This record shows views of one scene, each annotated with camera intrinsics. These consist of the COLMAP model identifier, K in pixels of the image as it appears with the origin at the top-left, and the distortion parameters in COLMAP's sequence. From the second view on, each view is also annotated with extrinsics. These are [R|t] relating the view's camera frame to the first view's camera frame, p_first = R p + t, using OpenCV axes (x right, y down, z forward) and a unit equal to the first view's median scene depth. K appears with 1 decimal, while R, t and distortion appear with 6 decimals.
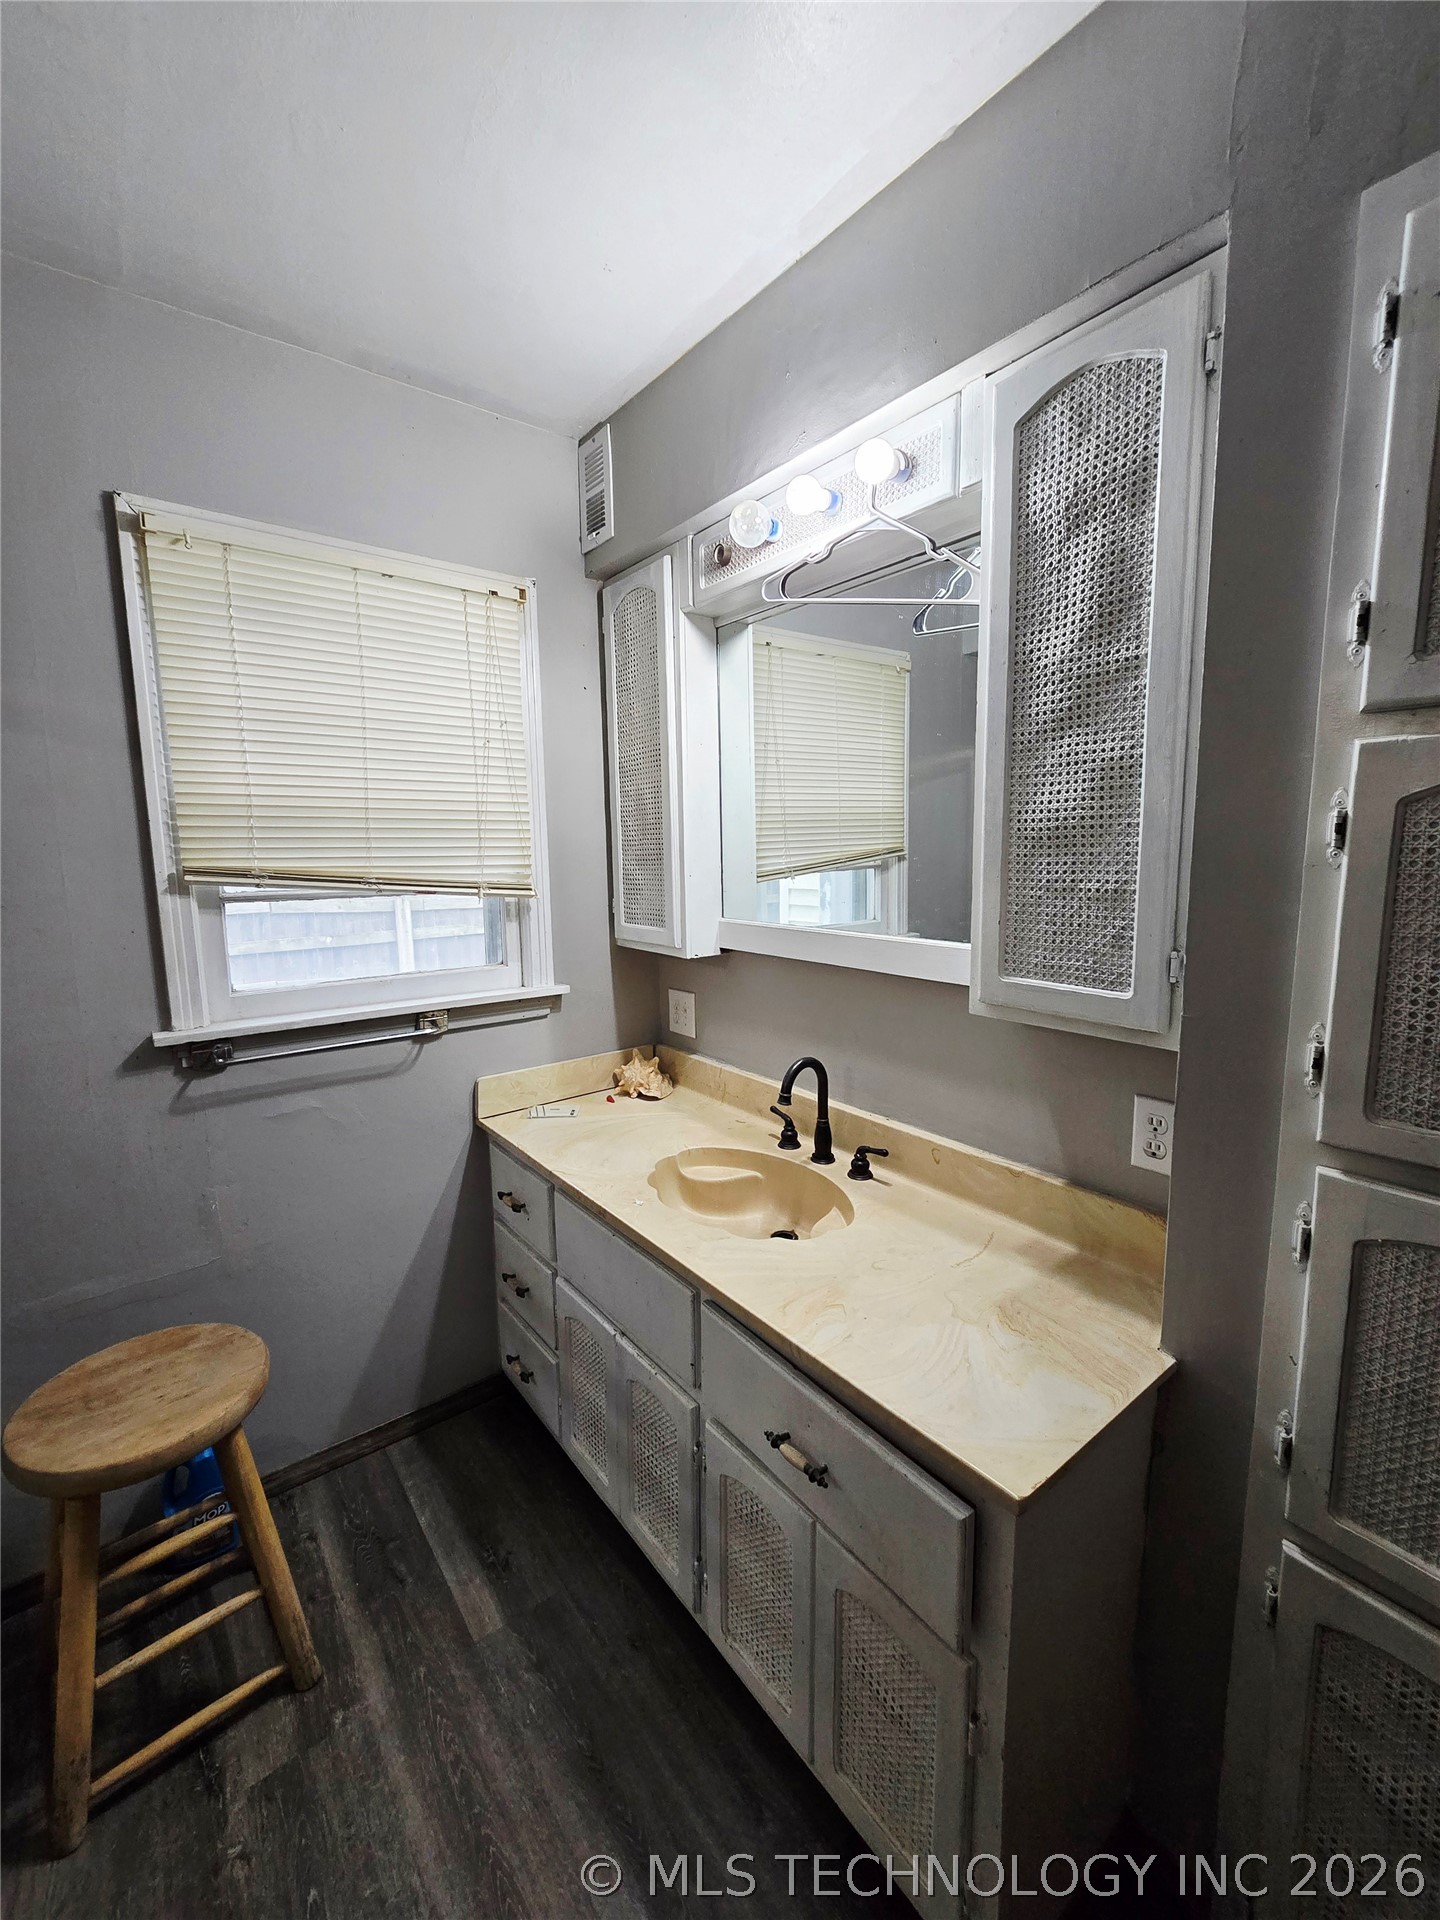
lens RADIAL K [[786.6, 0, 718.6], [0, 786.6, 959.6], [0, 0, 1]] dist [-0.004902, 0.002485]
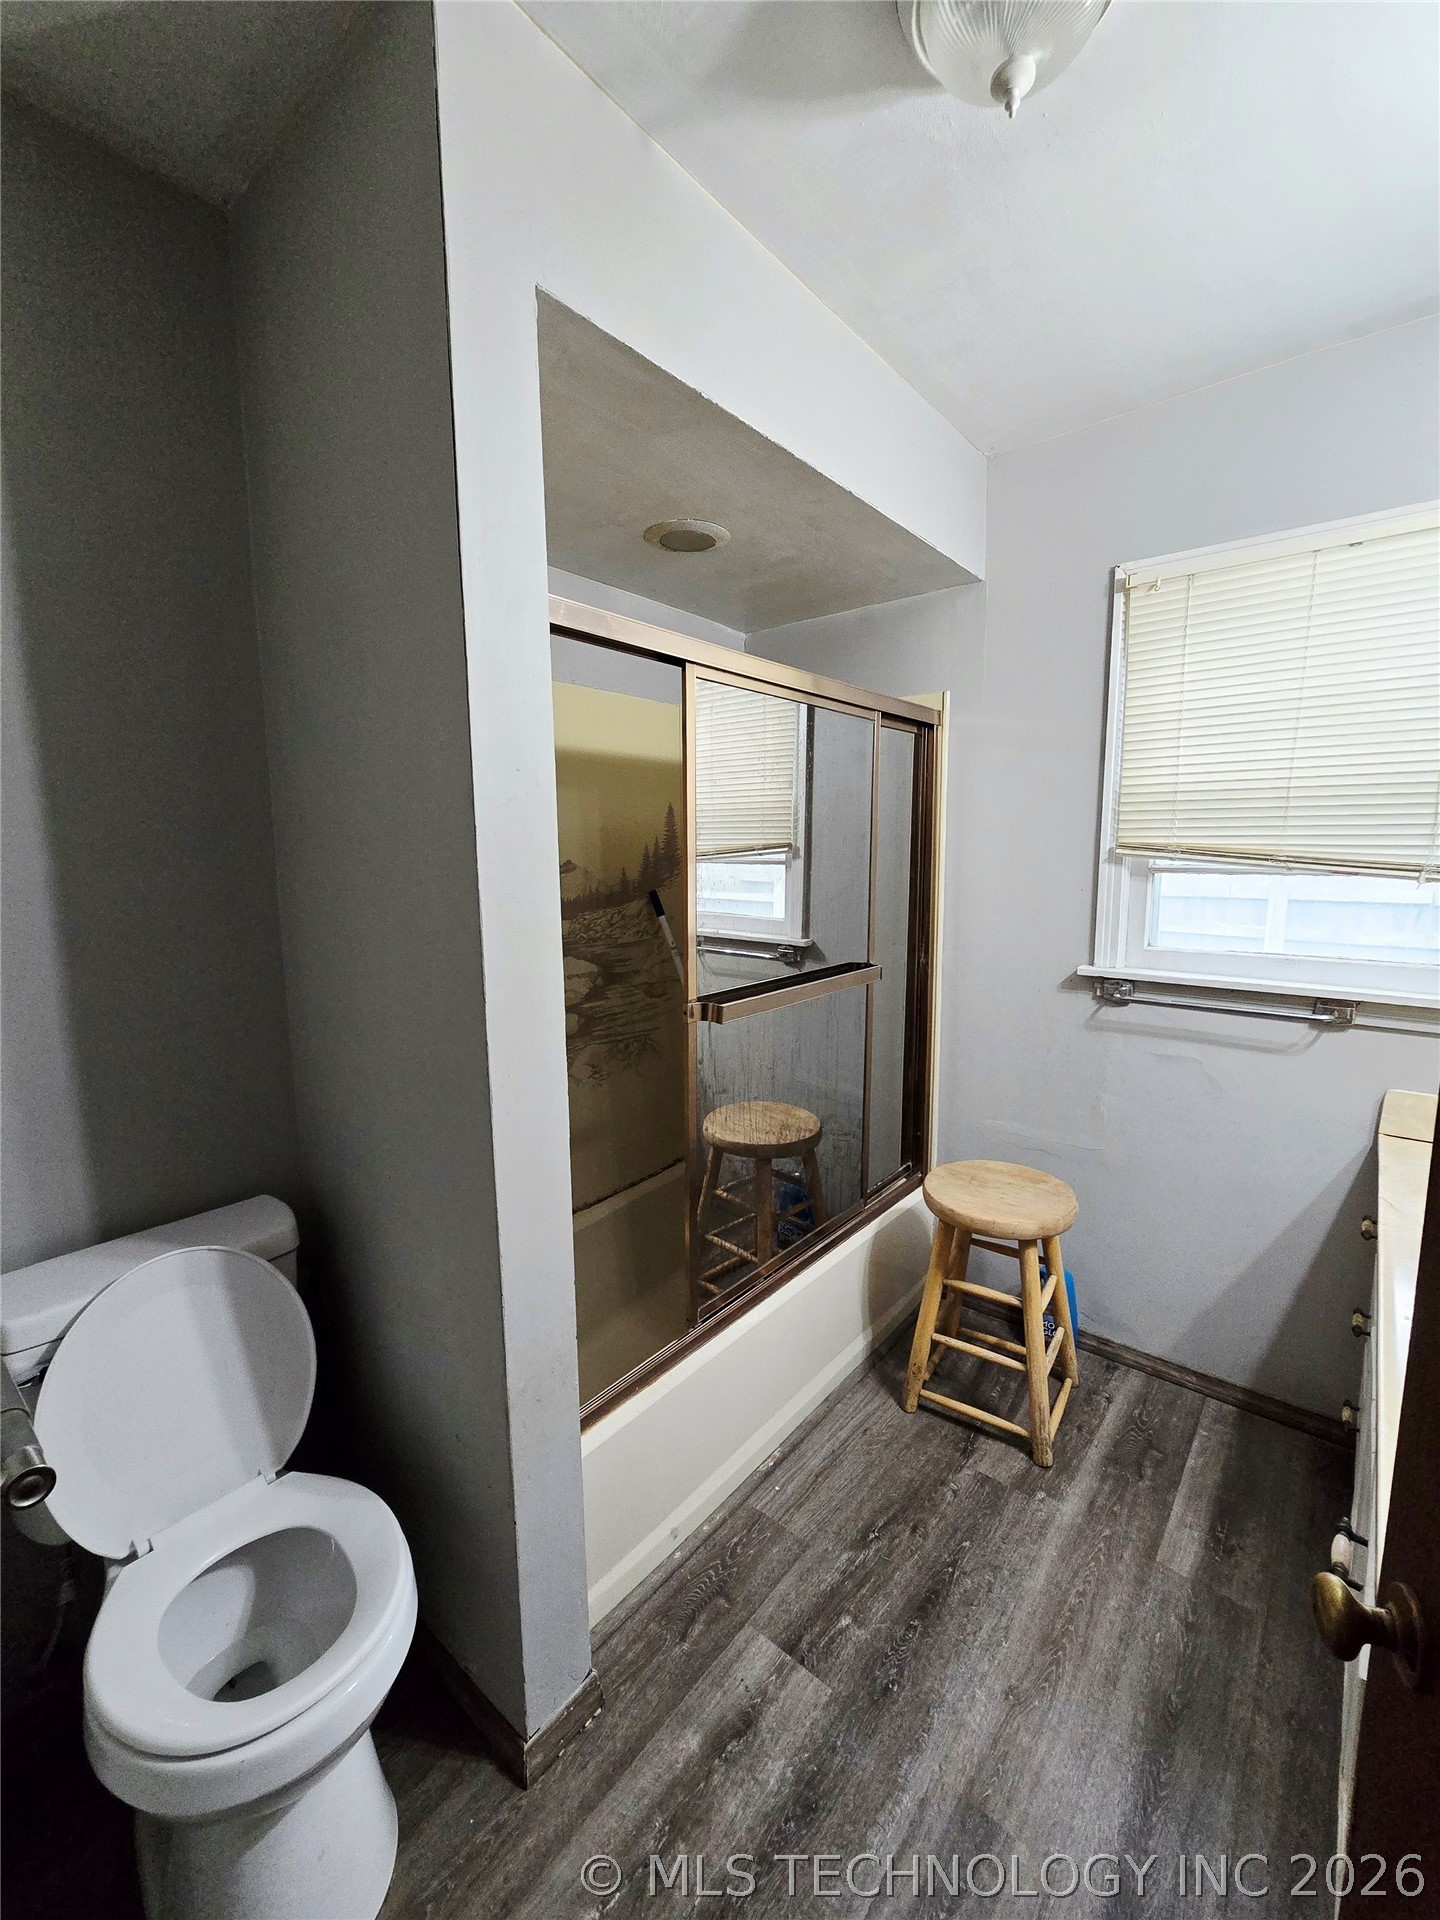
lens RADIAL K [[786.6, 0, 718.0], [0, 786.6, 954.4], [0, 0, 1]] dist [-0.004902, 0.002485]
pose [[0.221782, 0.146585, -0.964015, 0.447036], [-0.131752, 0.984075, 0.119324, -0.003119], [0.966154, 0.100547, 0.237563, 0.068223]]
